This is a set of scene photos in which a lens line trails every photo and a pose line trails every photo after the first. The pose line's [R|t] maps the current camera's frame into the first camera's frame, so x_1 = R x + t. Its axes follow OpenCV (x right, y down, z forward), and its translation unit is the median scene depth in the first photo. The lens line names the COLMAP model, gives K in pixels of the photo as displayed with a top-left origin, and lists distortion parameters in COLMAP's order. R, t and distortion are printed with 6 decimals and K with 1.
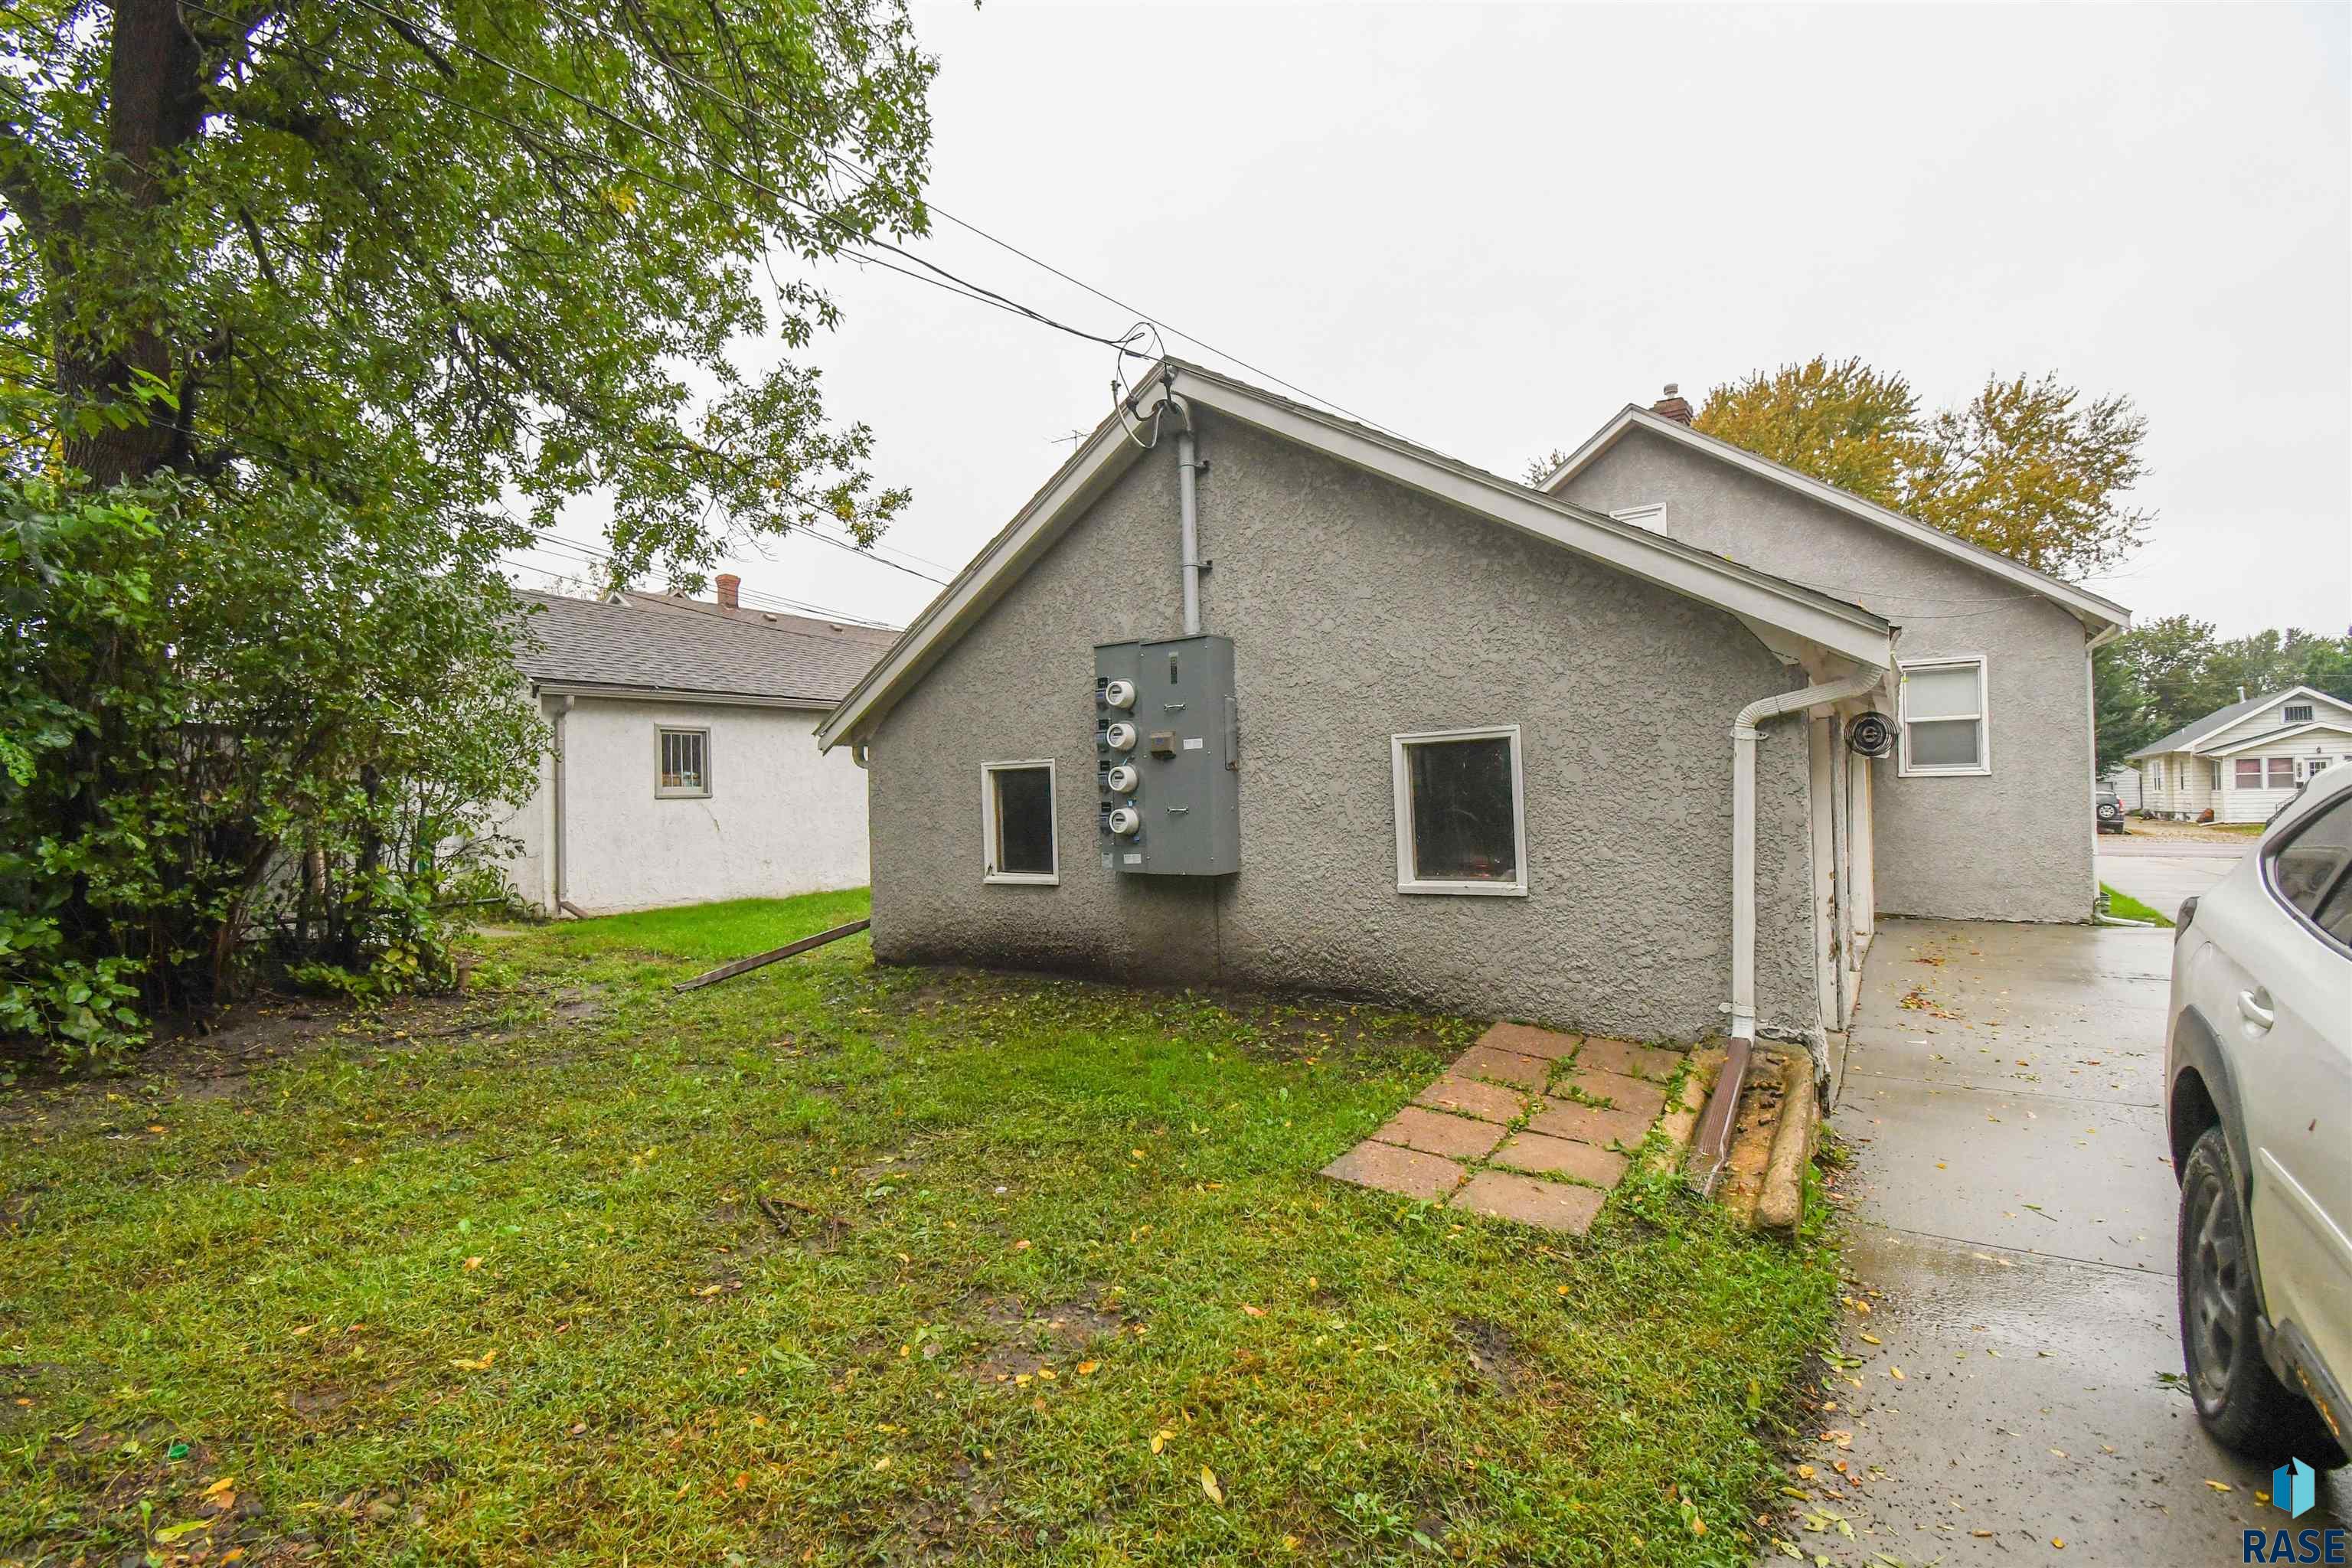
lens RADIAL K [[1026.4, 0, 1163.2], [0, 1026.4, 788.8], [0, 0, 1]] dist [0.018681, -0.024593]
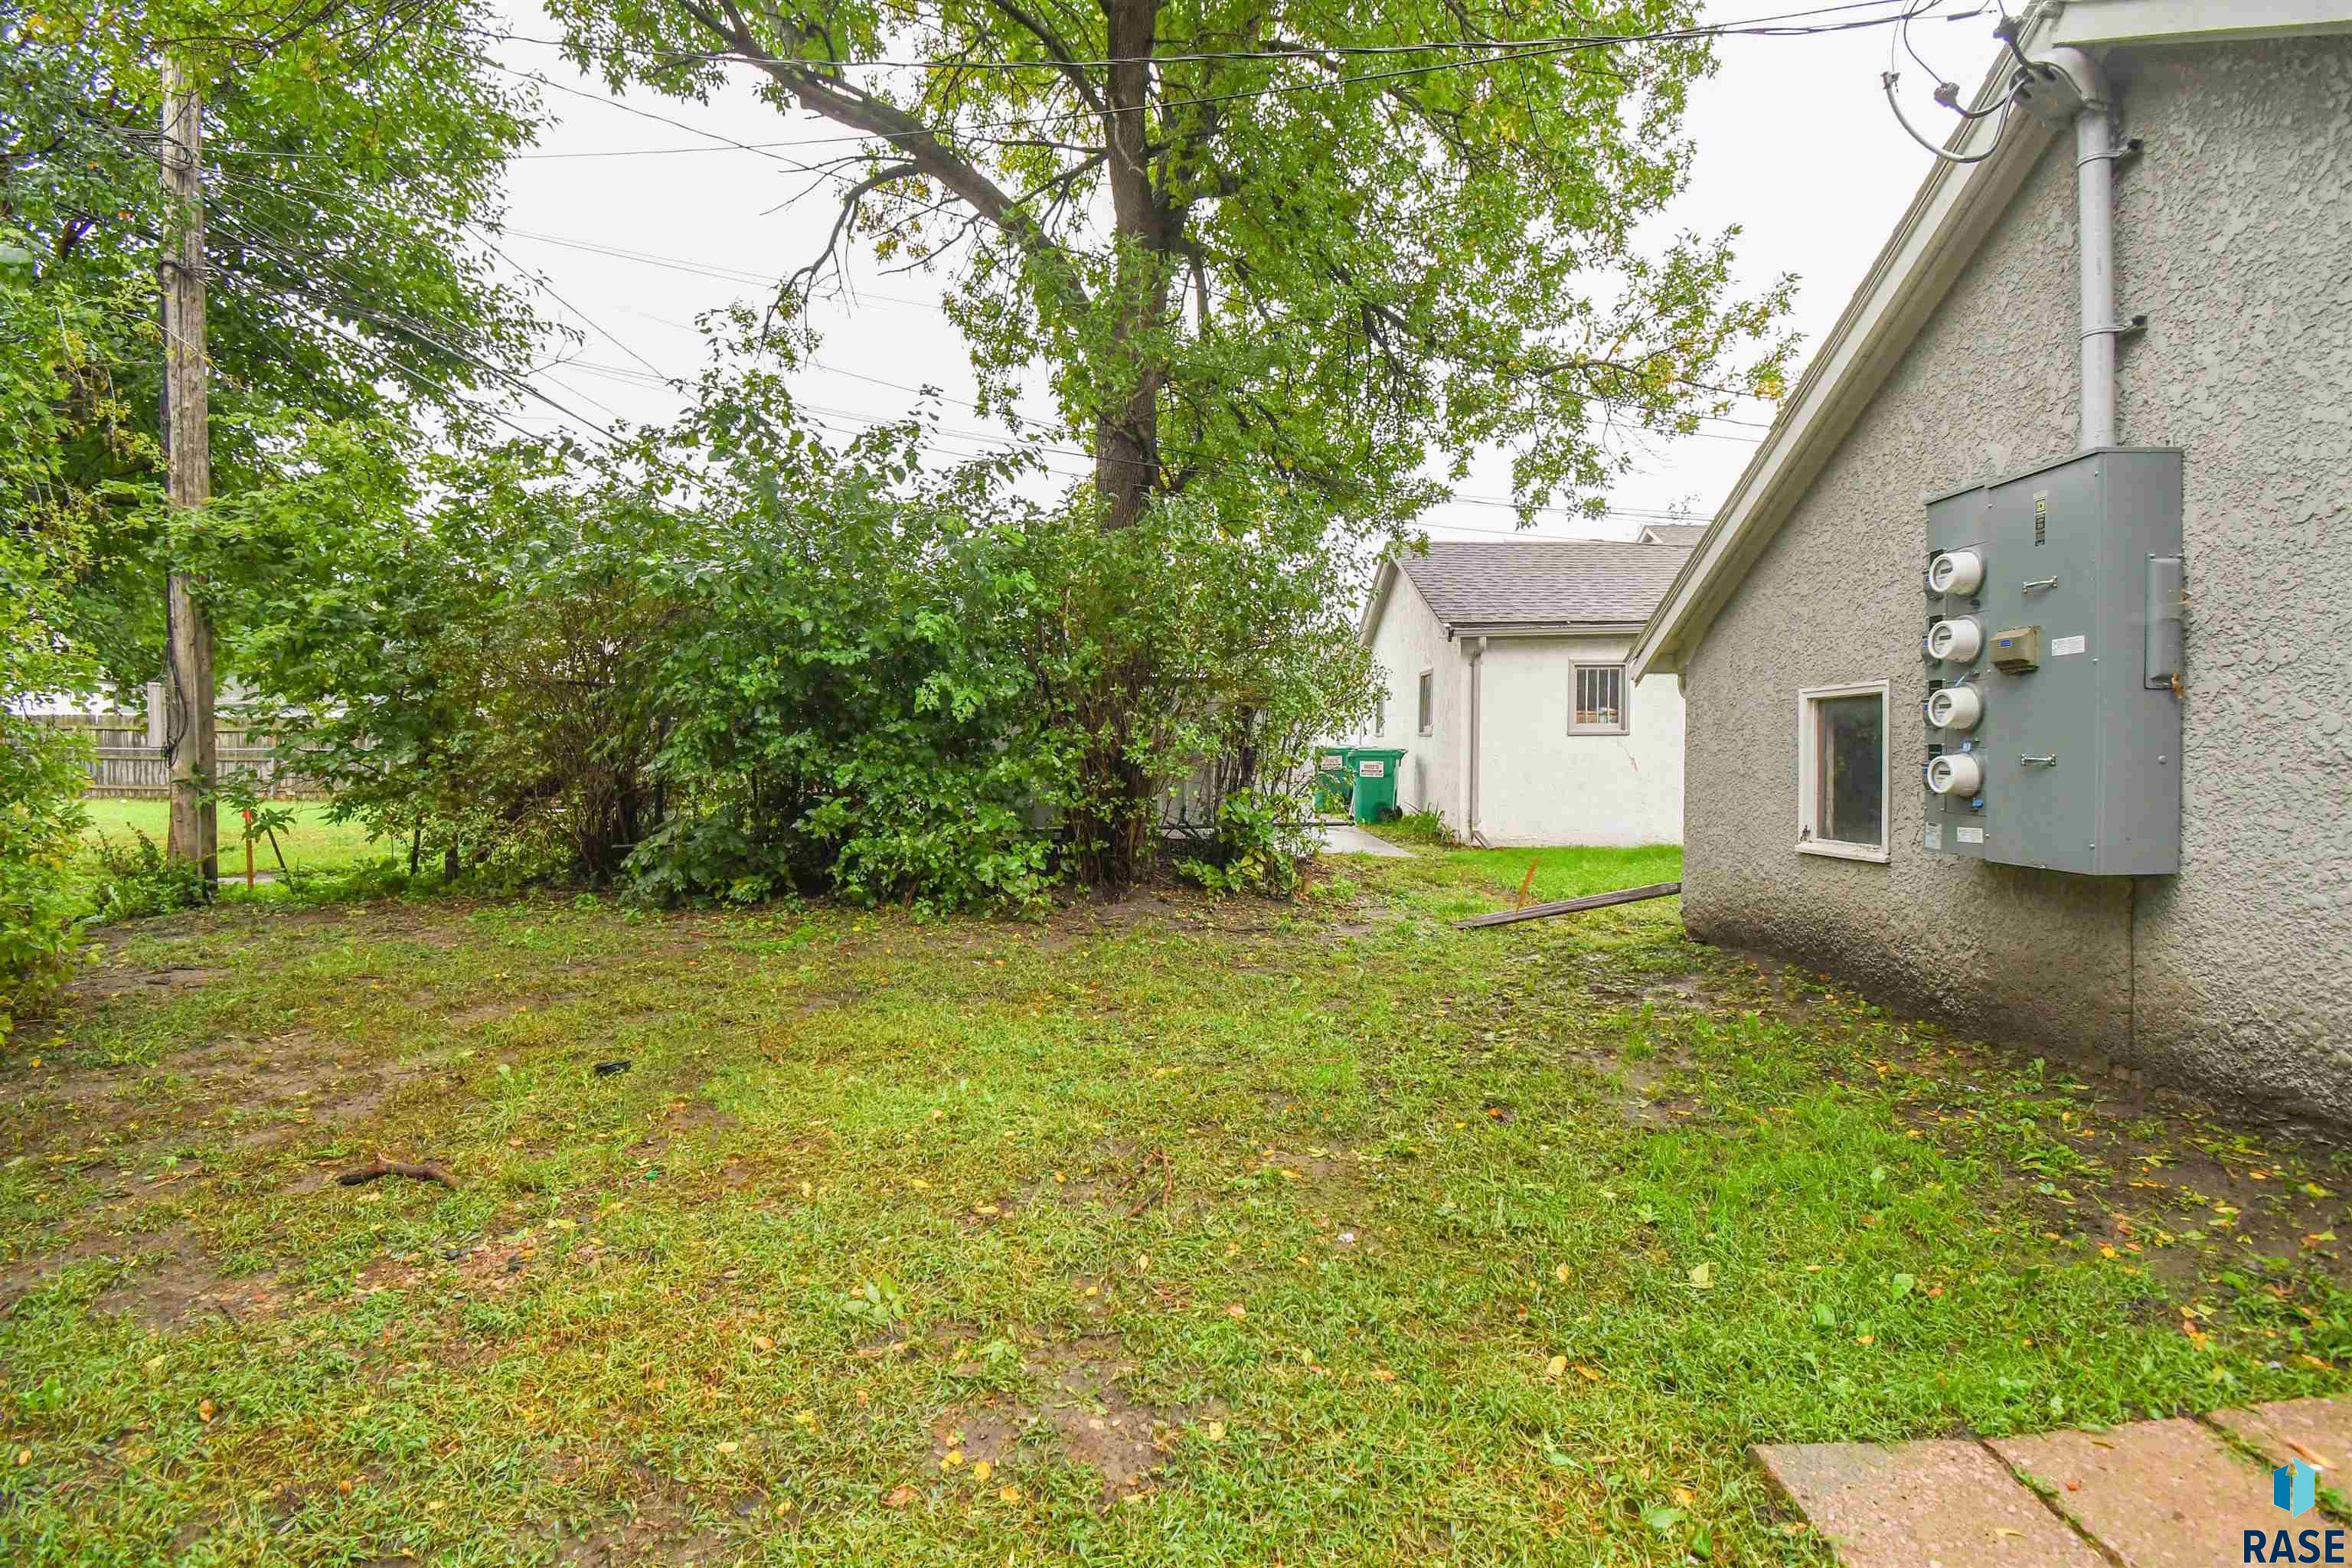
lens RADIAL K [[1026.4, 0, 1163.2], [0, 1026.4, 788.8], [0, 0, 1]] dist [0.018681, -0.024593]
pose [[0.578881, 0.049843, -0.813887, 0.177124], [-0.000717, 0.998161, 0.060619, 0.001785], [0.815412, -0.034508, 0.577852, 0.209432]]
